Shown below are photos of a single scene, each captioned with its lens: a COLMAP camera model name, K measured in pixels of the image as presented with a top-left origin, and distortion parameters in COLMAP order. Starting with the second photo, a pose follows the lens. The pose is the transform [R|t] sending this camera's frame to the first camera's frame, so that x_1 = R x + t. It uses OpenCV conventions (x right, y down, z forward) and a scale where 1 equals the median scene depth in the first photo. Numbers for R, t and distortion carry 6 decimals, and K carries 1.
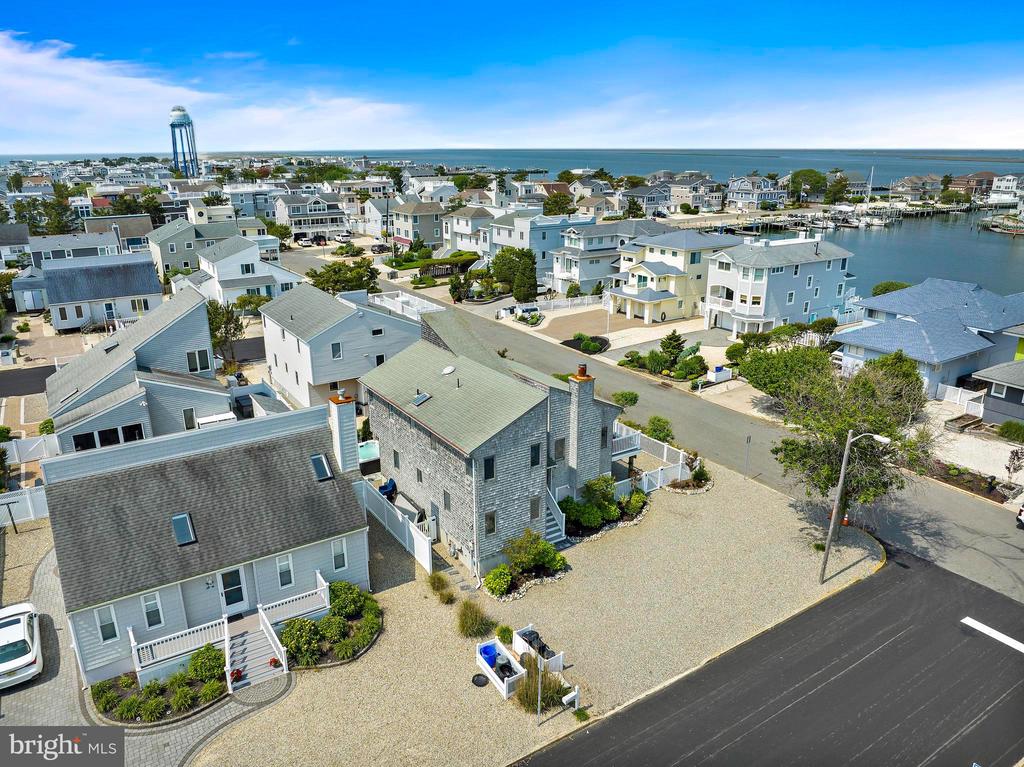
lens RADIAL K [[709.3, 0, 512.0], [0, 709.3, 383.5], [0, 0, 1]] dist [-0.024440, -0.000102]
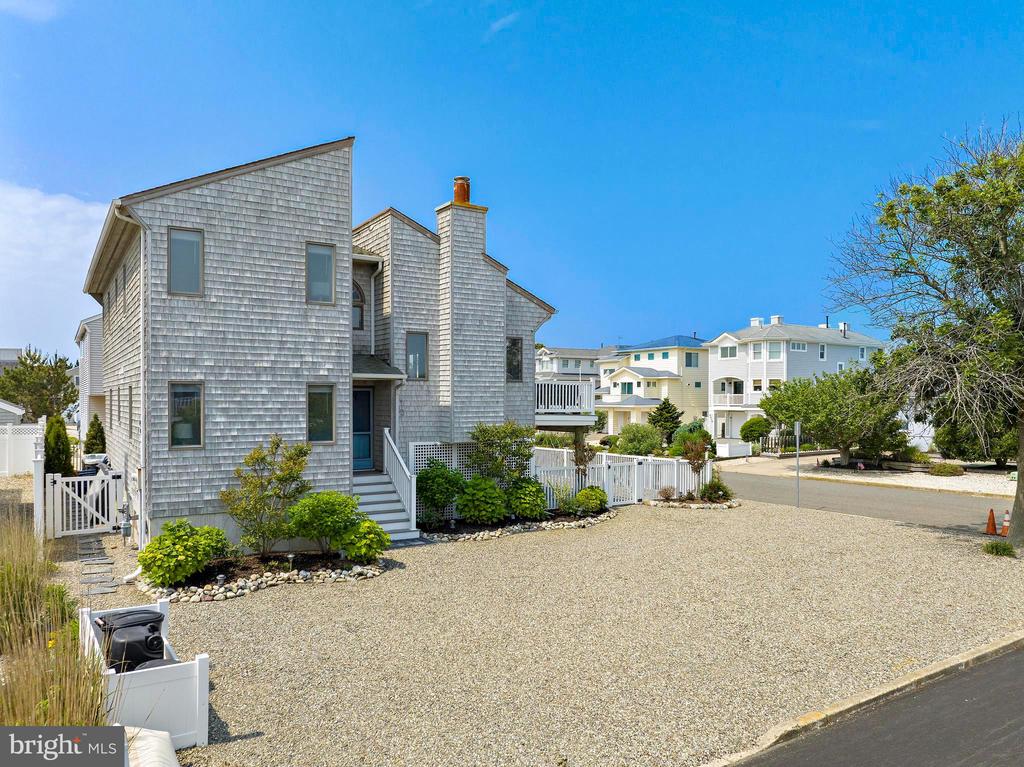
lens RADIAL K [[723.7, 0, 512.5], [0, 723.7, 407.2], [0, 0, 1]] dist [-0.033613, -0.005573]
pose [[0.999981, 0.005778, -0.002354, 0.067053], [-0.006219, 0.953689, -0.300729, 0.137453], [0.000507, 0.300738, 0.953707, 0.270820]]
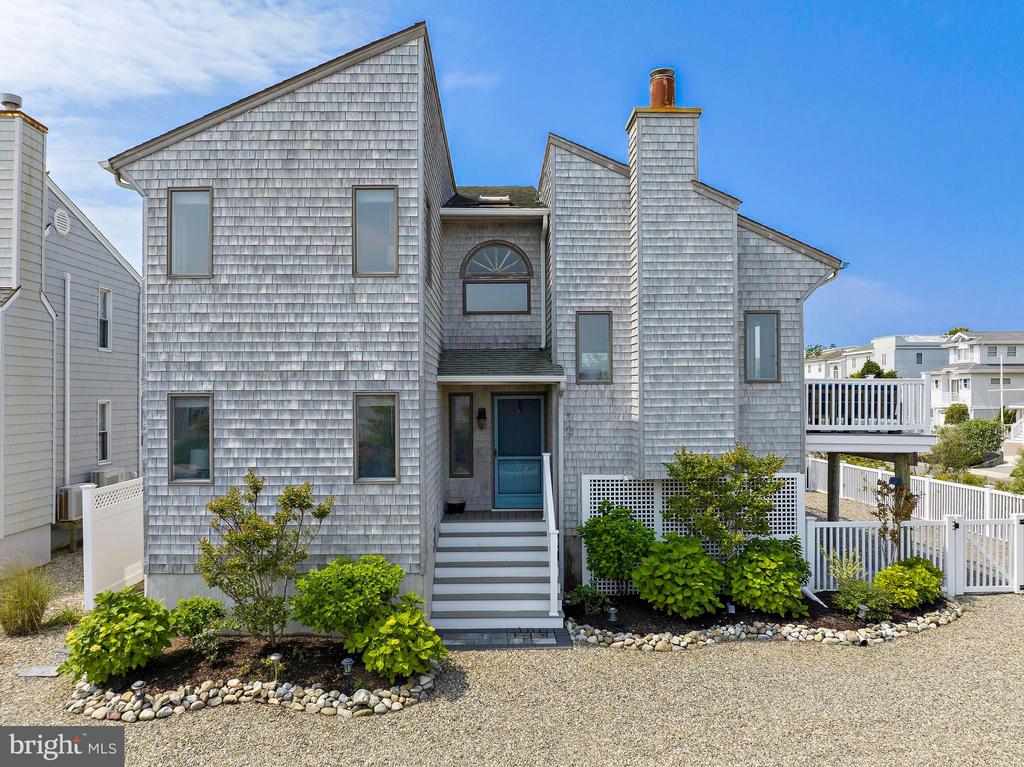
lens RADIAL K [[724.2, 0, 510.2], [0, 724.2, 394.2], [0, 0, 1]] dist [-0.038317, -0.001553]
pose [[0.849167, -0.001850, -0.528122, 0.105132], [-0.163599, 0.949883, -0.266379, 0.104500], [0.502147, 0.312601, 0.806306, 0.360553]]
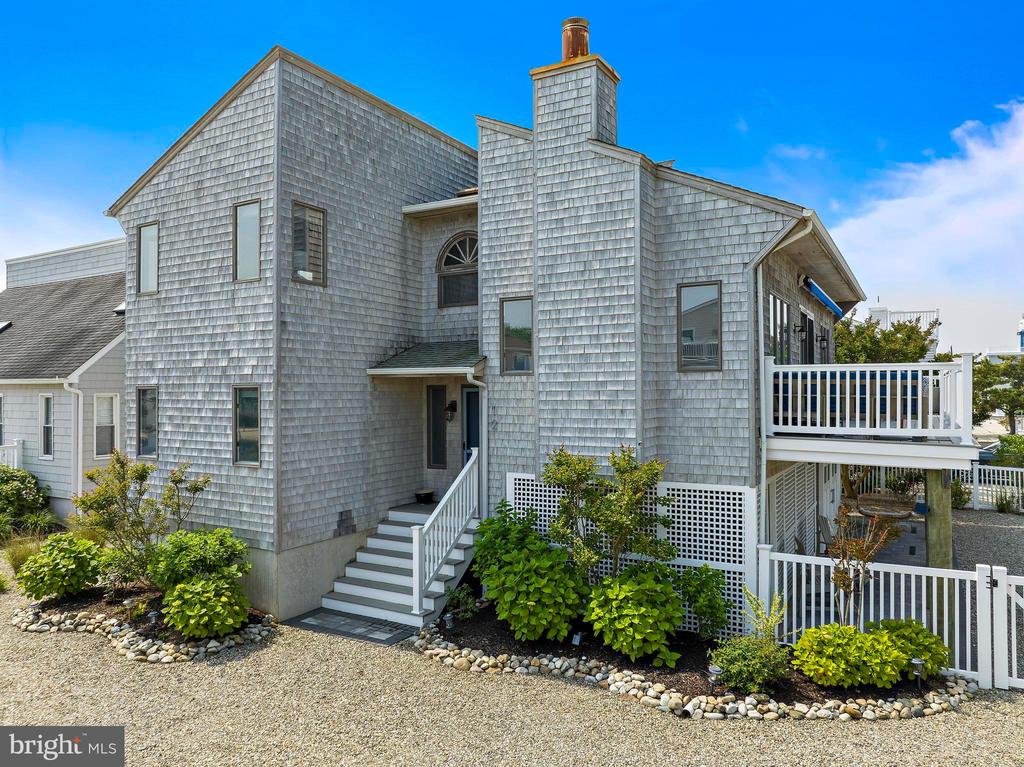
lens RADIAL K [[720.8, 0, 512.0], [0, 720.8, 383.5], [0, 0, 1]] dist [-0.033118, -0.007555]
pose [[0.454478, -0.008352, -0.890719, 0.170057], [-0.275707, 0.949532, -0.149579, 0.079824], [0.847016, 0.313558, 0.429239, 0.437038]]
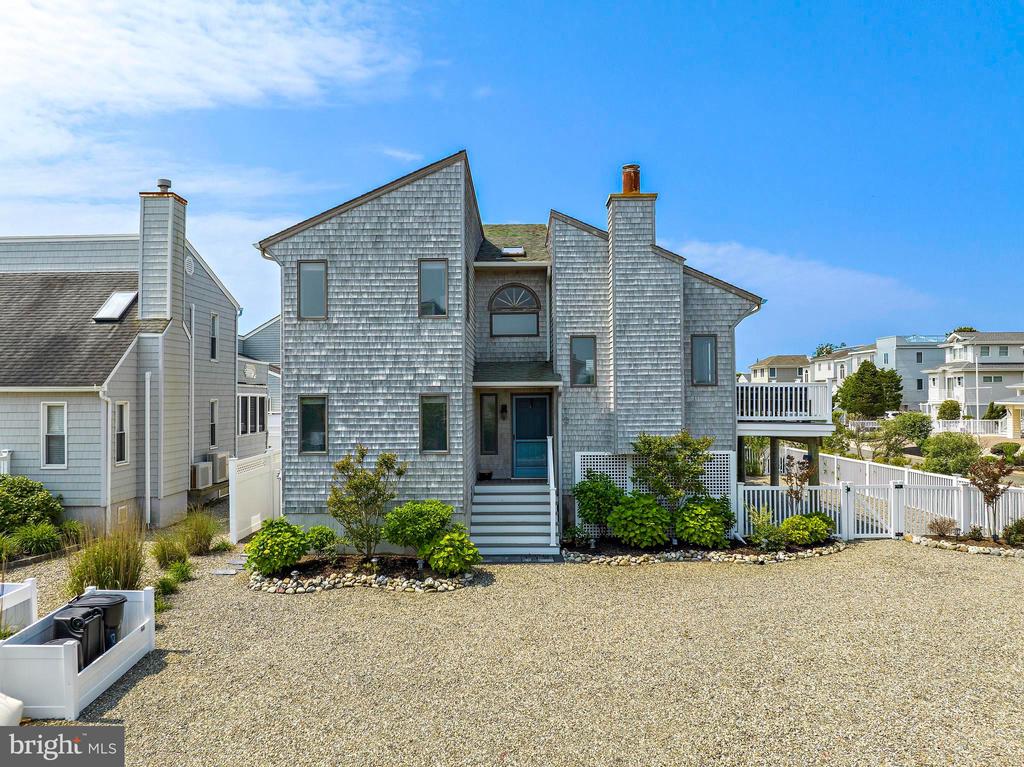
lens RADIAL K [[720.8, 0, 512.0], [0, 720.8, 383.5], [0, 0, 1]] dist [-0.033118, -0.007555]
pose [[0.832644, -0.010473, -0.553710, 0.143563], [-0.169206, 0.947201, -0.272361, 0.121082], [0.527327, 0.320470, 0.786909, 0.307483]]
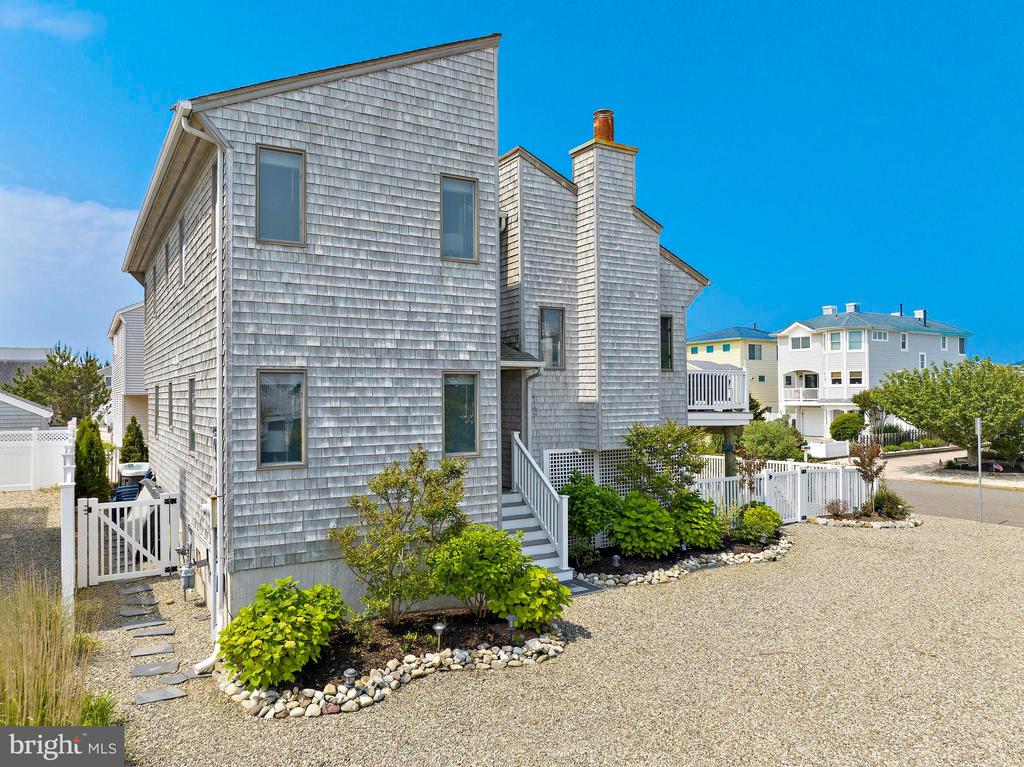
lens RADIAL K [[720.8, 0, 512.0], [0, 720.8, 383.5], [0, 0, 1]] dist [-0.033118, -0.007555]
pose [[0.999505, -0.004107, -0.031203, 0.029154], [-0.006382, 0.944401, -0.328734, 0.120715], [0.030818, 0.328770, 0.943907, 0.324807]]
